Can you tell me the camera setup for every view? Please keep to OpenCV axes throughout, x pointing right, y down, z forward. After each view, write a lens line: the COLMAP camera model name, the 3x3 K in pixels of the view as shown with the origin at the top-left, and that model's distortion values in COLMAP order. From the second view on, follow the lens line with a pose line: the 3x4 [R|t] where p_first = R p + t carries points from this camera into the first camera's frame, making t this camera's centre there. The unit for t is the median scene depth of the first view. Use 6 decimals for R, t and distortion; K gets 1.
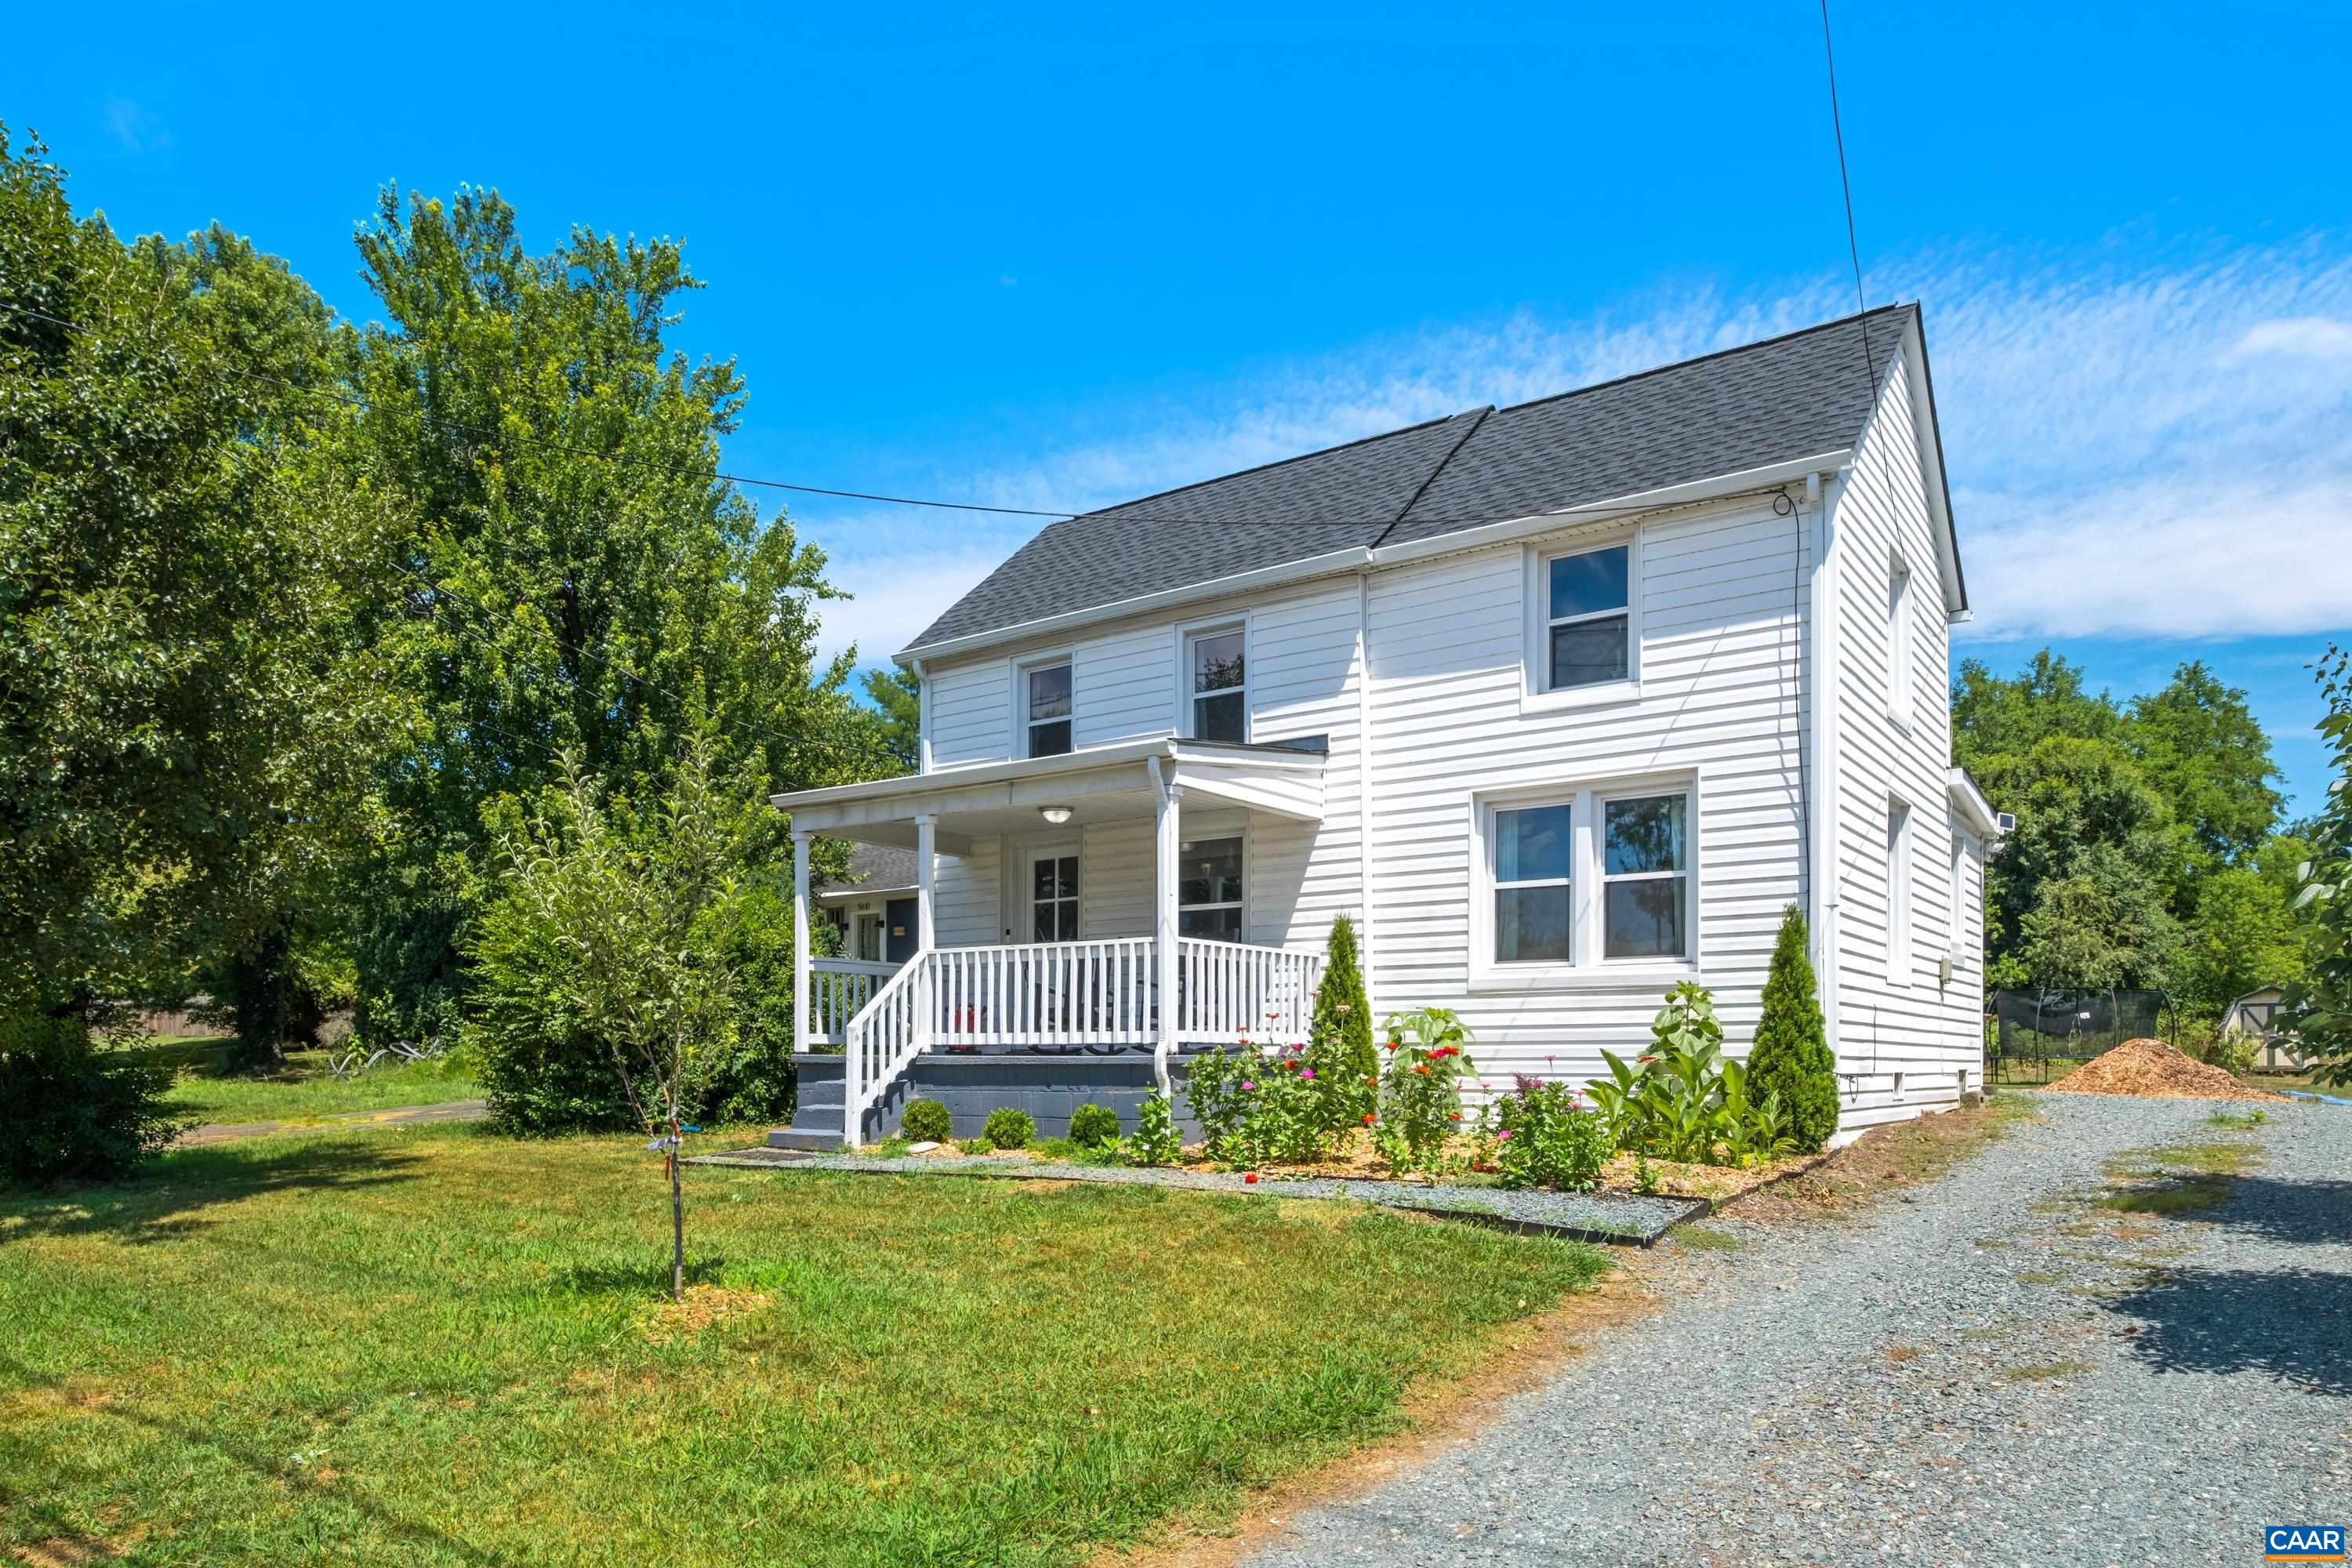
lens RADIAL K [[1530.3, 0, 1231.6], [0, 1530.3, 1057.1], [0, 0, 1]] dist [0.005115, 0.004349]
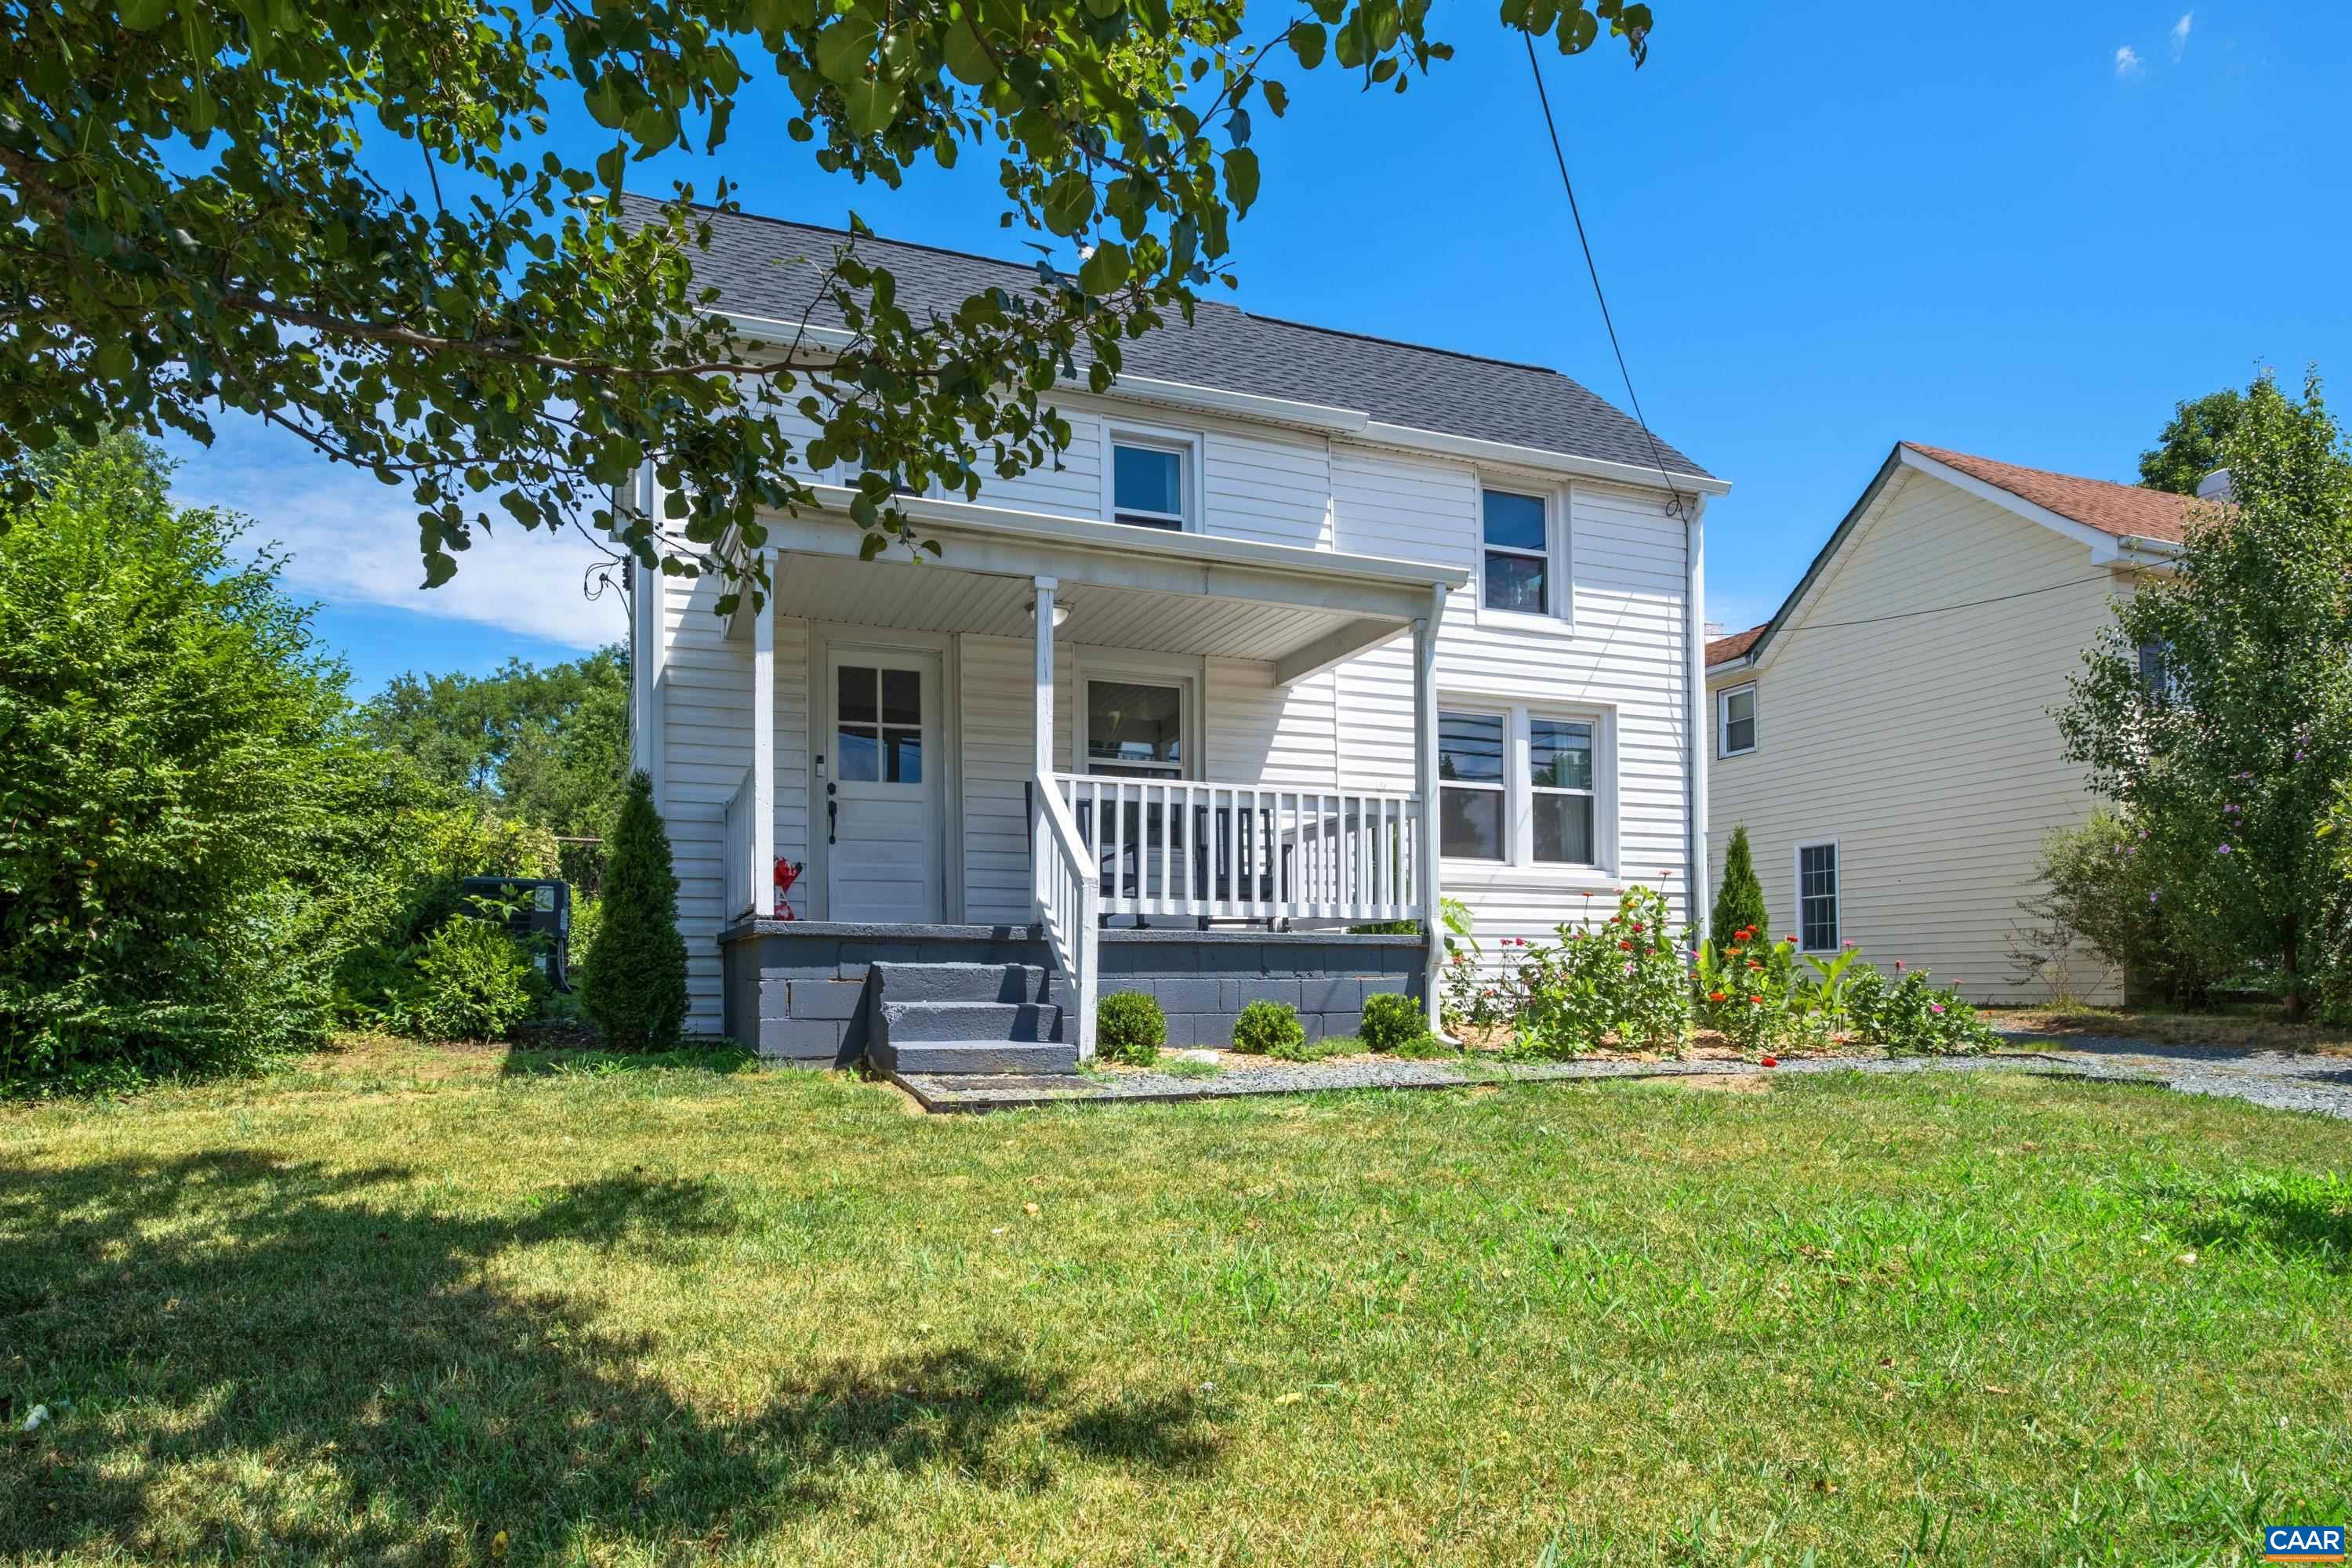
lens RADIAL K [[1400.7, 0, 1210.0], [0, 1400.7, 951.8], [0, 0, 1]] dist [0.006118, 0.001463]
pose [[0.562858, 0.022135, 0.826257, -0.700431], [-0.002604, 0.999684, -0.025007, 0.026273], [-0.826549, 0.011923, 0.562738, 0.603384]]
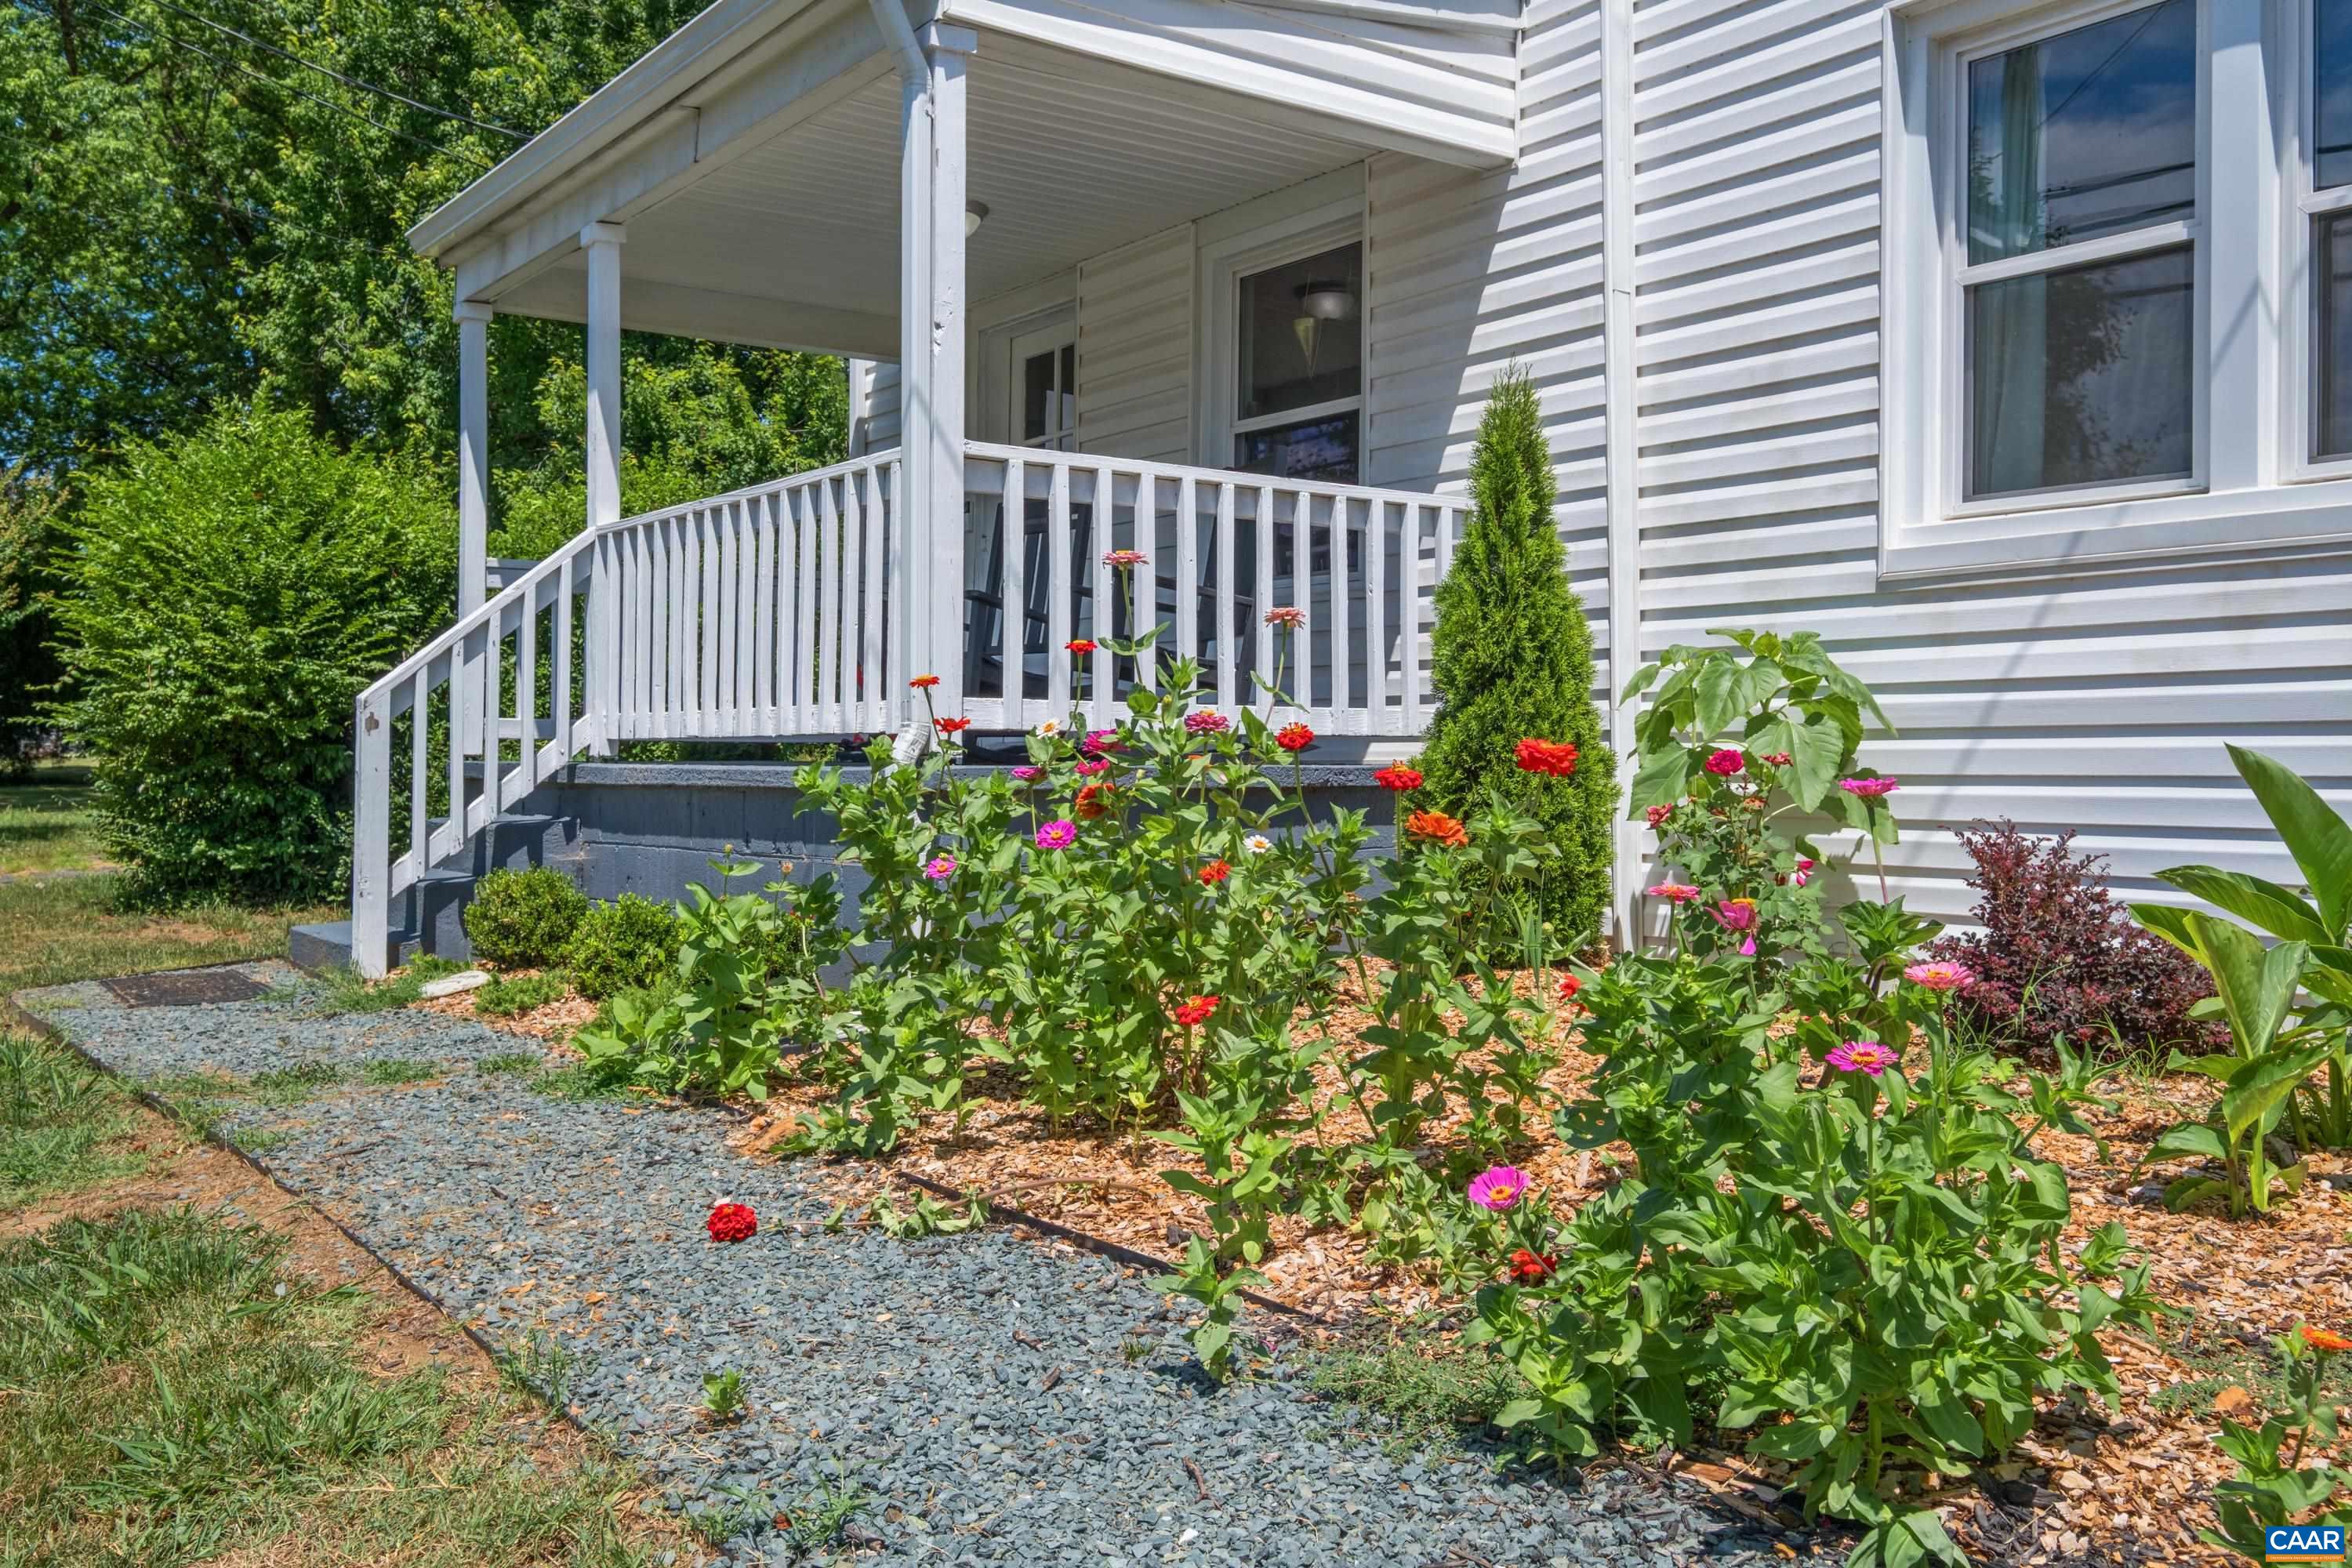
lens RADIAL K [[2025.7, 0, 1201.3], [0, 2025.7, 721.2], [0, 0, 1]] dist [0.020296, 0.006547]
pose [[0.945953, -0.003531, -0.324284, 0.159505], [-0.003632, 0.999763, -0.021482, -0.001322], [0.324283, 0.021499, 0.945716, 0.519066]]
